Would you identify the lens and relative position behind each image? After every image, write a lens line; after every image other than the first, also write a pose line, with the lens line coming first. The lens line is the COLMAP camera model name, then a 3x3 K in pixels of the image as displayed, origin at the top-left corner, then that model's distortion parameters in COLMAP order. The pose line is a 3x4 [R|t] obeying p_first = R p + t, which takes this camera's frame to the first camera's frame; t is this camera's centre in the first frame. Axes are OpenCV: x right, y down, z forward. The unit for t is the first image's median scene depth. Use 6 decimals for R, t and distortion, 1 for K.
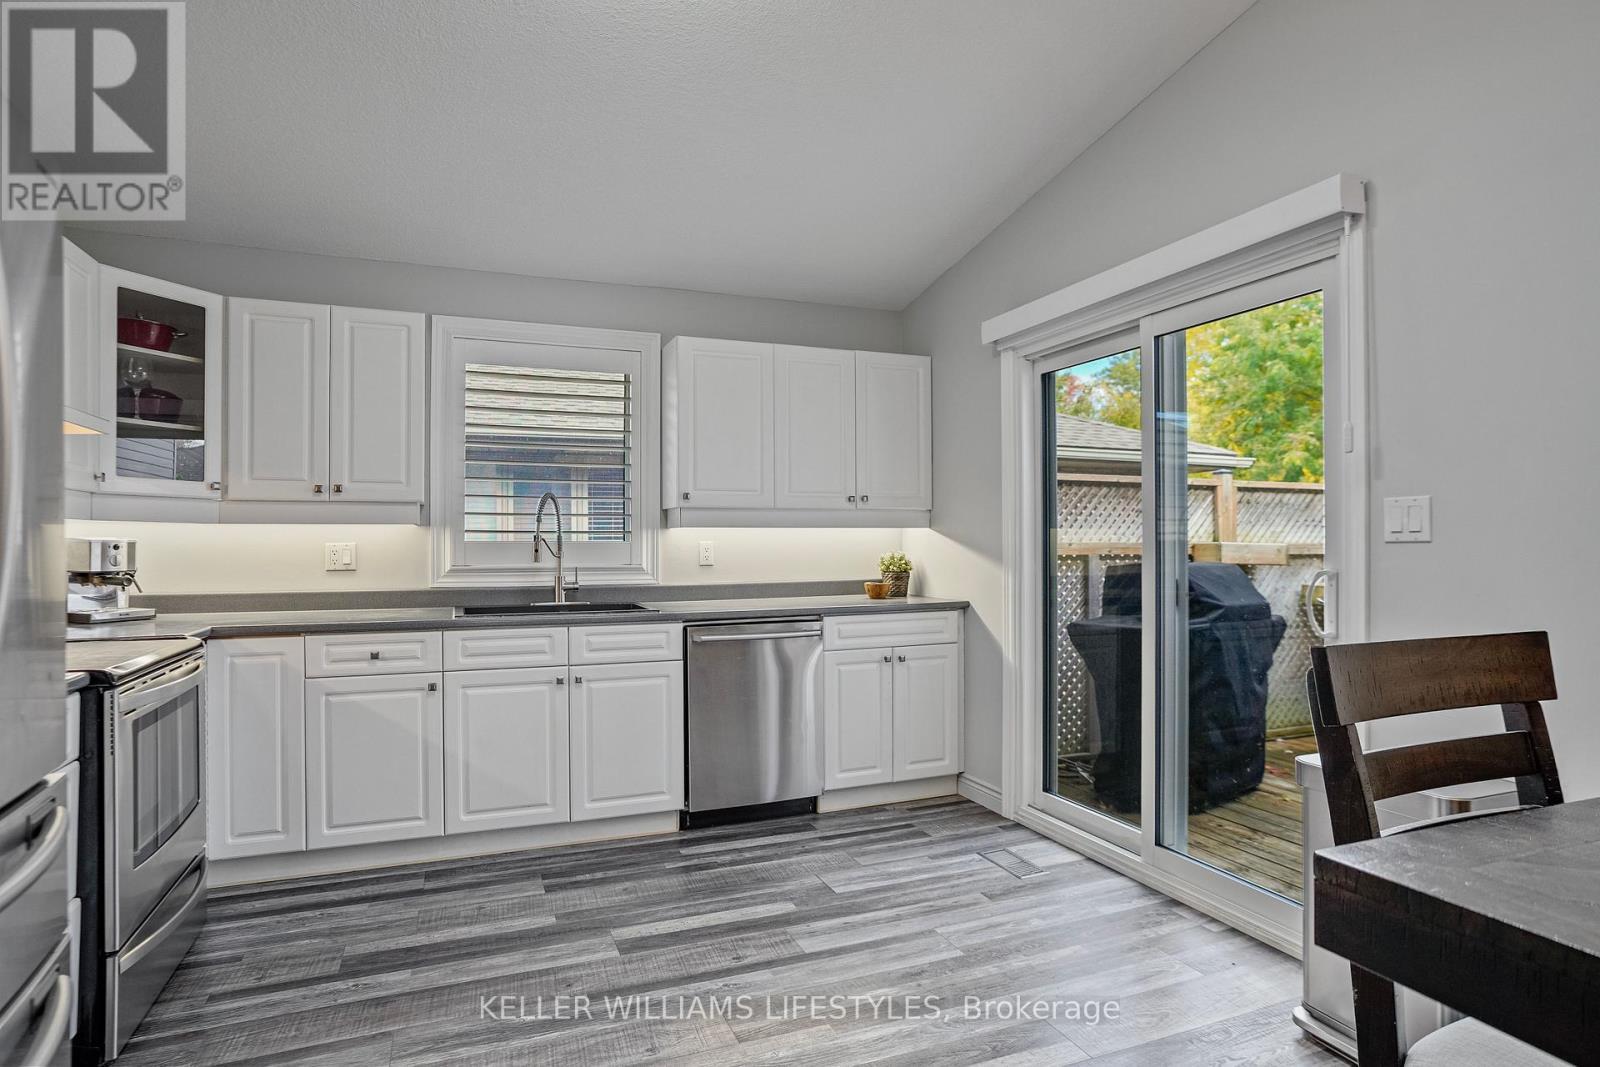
lens RADIAL K [[862.3, 0, 796.9], [0, 862.3, 543.2], [0, 0, 1]] dist [-0.042156, 0.013909]
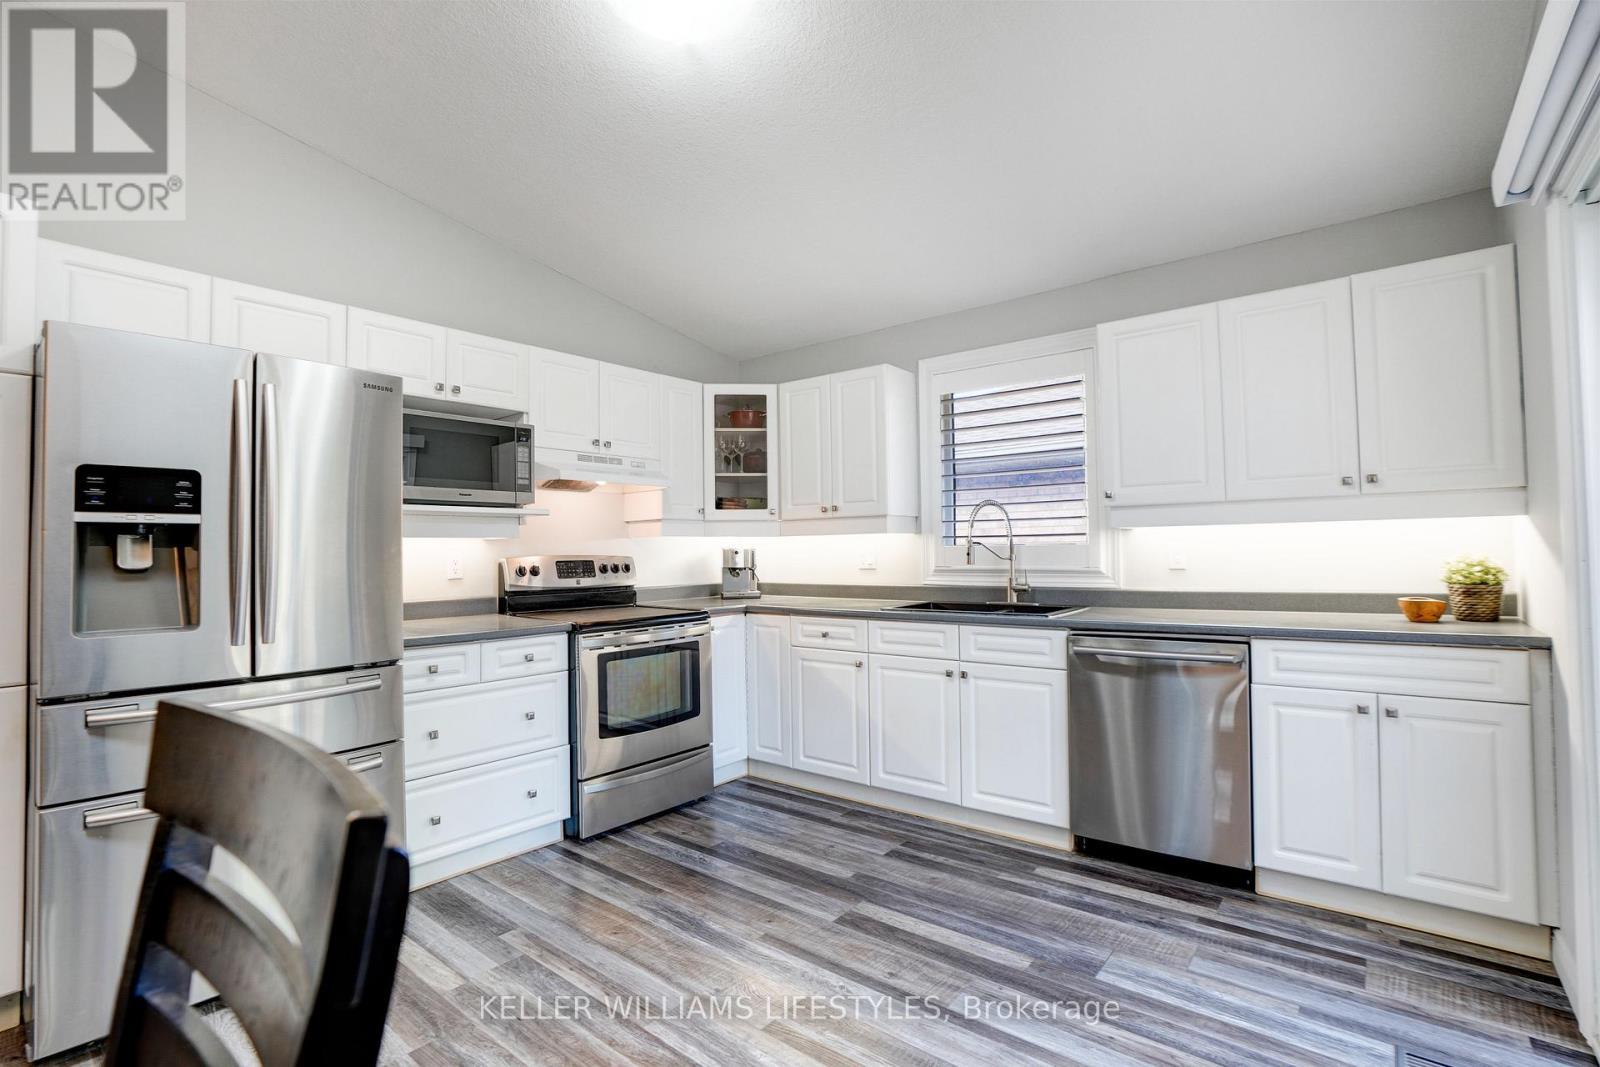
lens RADIAL K [[746.0, 0, 796.8], [0, 746.0, 540.8], [0, 0, 1]] dist [-0.043520, 0.008834]
pose [[0.481217, -0.016480, -0.876447, 0.465722], [0.014098, 0.999839, -0.011060, -0.000800], [0.876488, -0.007034, 0.481372, 0.378027]]
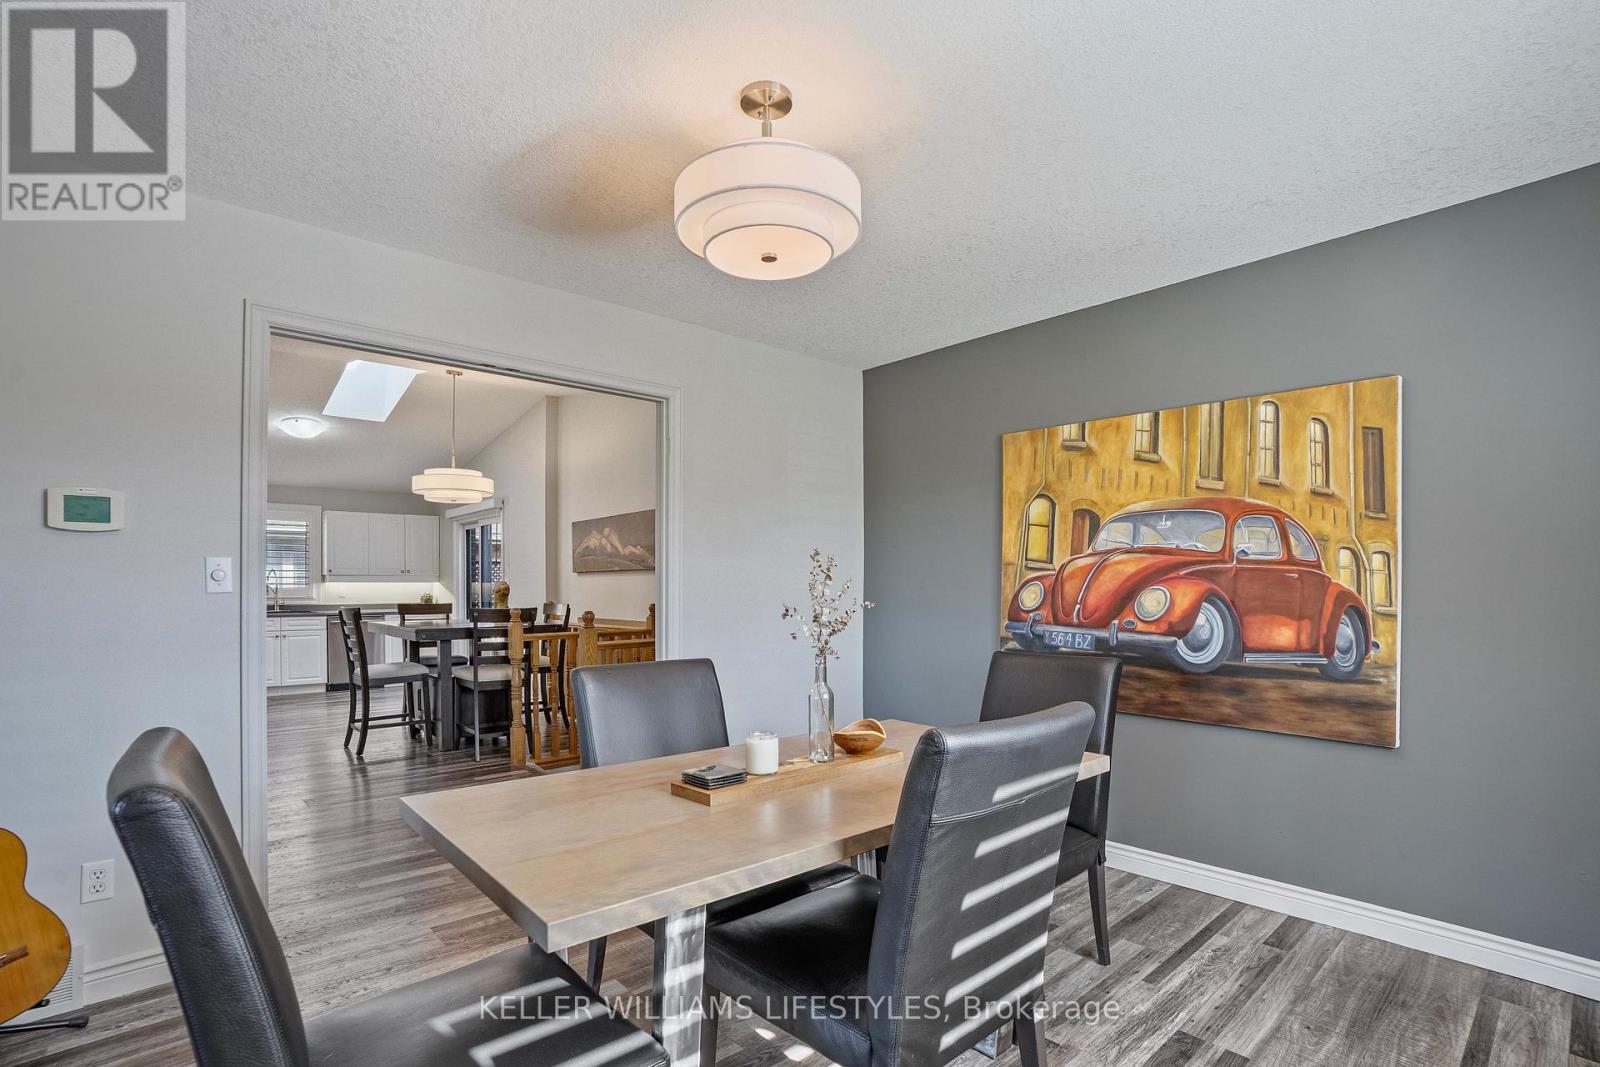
lens RADIAL K [[746.0, 0, 804.1], [0, 746.0, 578.1], [0, 0, 1]] dist [-0.043520, 0.008834]
pose [[0.936839, -0.000593, 0.349760, 0.529518], [0.001940, 0.999992, -0.003501, -0.023839], [-0.349755, 0.003959, 0.936833, -1.934165]]
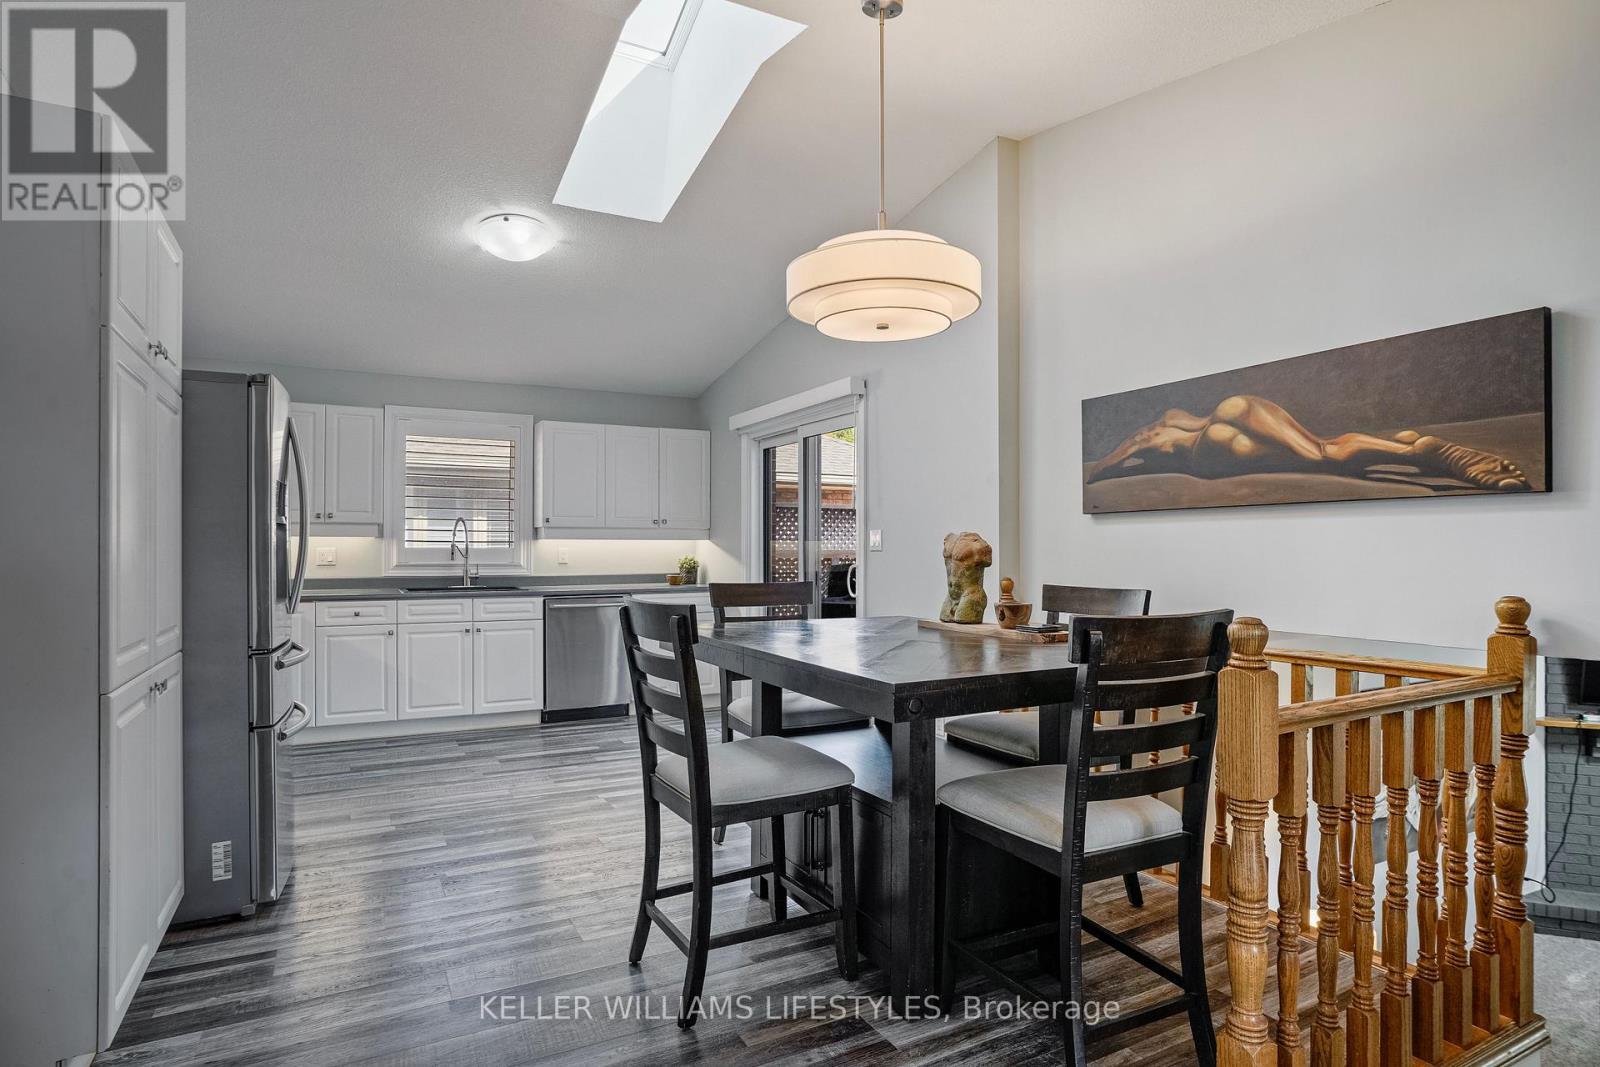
lens RADIAL K [[862.3, 0, 799.7], [0, 862.3, 548.1], [0, 0, 1]] dist [-0.042156, 0.013909]
pose [[0.993781, 0.004894, 0.111243, 0.186554], [-0.004830, 0.999988, -0.000850, -0.003436], [-0.111246, 0.000307, 0.993793, -0.751444]]
